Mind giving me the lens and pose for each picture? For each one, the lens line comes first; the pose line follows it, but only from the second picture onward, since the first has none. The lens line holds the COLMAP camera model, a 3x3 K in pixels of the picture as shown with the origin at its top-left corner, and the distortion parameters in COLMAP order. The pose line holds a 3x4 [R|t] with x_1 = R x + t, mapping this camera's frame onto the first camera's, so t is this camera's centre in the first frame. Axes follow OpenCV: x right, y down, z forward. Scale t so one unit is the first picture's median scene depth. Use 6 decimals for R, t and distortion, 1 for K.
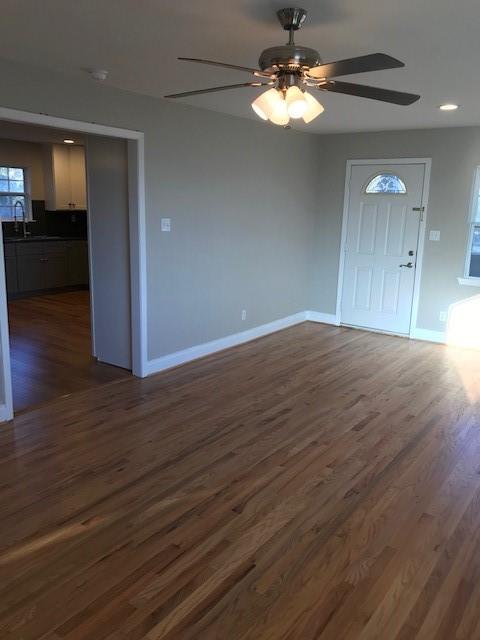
lens RADIAL K [[523.2, 0, 238.3], [0, 523.2, 317.6], [0, 0, 1]] dist [0.056053, -0.067543]
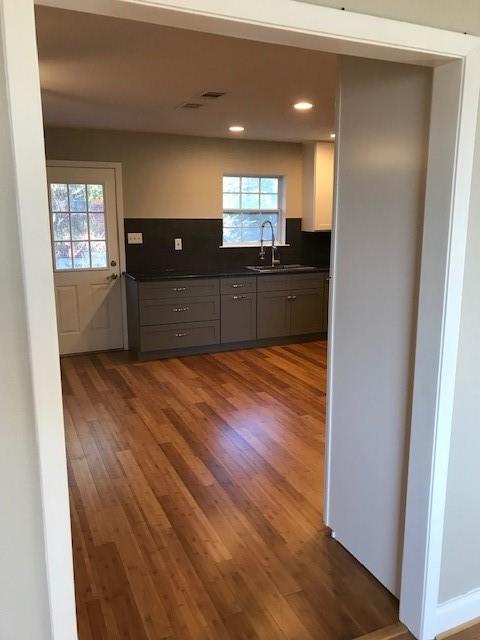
lens RADIAL K [[523.2, 0, 255.4], [0, 523.2, 324.1], [0, 0, 1]] dist [0.056053, -0.067543]
pose [[0.884625, 0.075935, -0.460078, -0.079936], [-0.085108, 0.996371, 0.000807, -0.076335], [0.458470, 0.038442, 0.887878, 0.356946]]
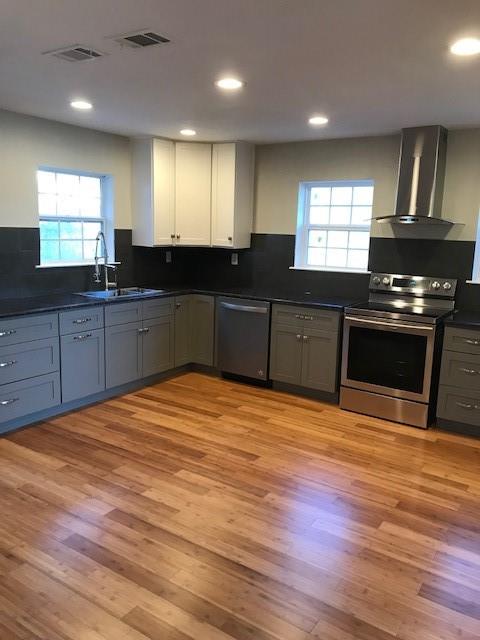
lens RADIAL K [[523.2, 0, 243.8], [0, 523.2, 317.4], [0, 0, 1]] dist [0.056053, -0.067543]
pose [[0.998254, -0.005116, 0.058841, -0.319929], [0.008131, 0.998660, -0.051111, -0.103110], [-0.058500, 0.051500, 0.996958, 0.455877]]
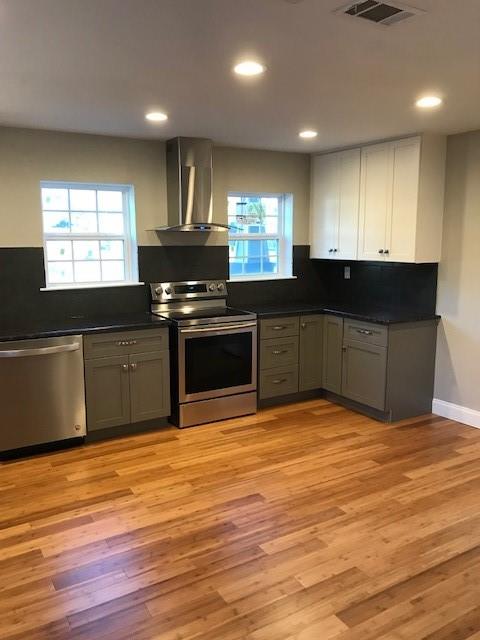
lens RADIAL K [[523.2, 0, 241.7], [0, 523.2, 315.2], [0, 0, 1]] dist [0.056053, -0.067543]
pose [[0.377182, -0.160392, 0.912145, -0.646171], [0.223049, 0.971632, 0.078619, -0.177123], [-0.898879, 0.173799, 0.402258, 0.750285]]
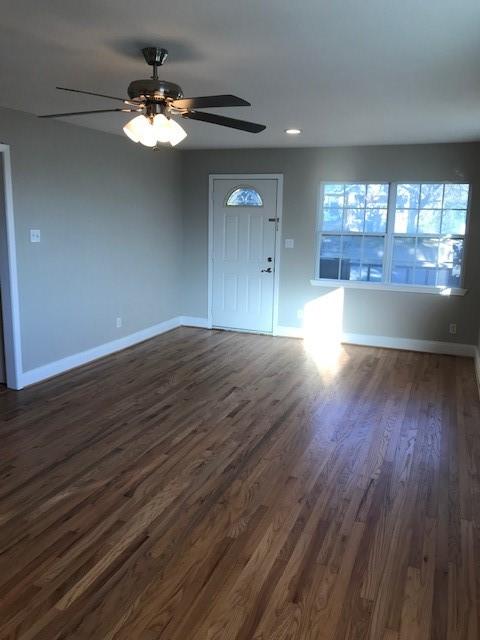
lens RADIAL K [[523.2, 0, 243.6], [0, 523.2, 314.7], [0, 0, 1]] dist [0.056053, -0.067543]
pose [[0.966317, -0.050680, 0.252317, -0.017877], [0.056915, 0.998226, -0.017471, 0.016330], [-0.250984, 0.031243, 0.967487, -0.082833]]
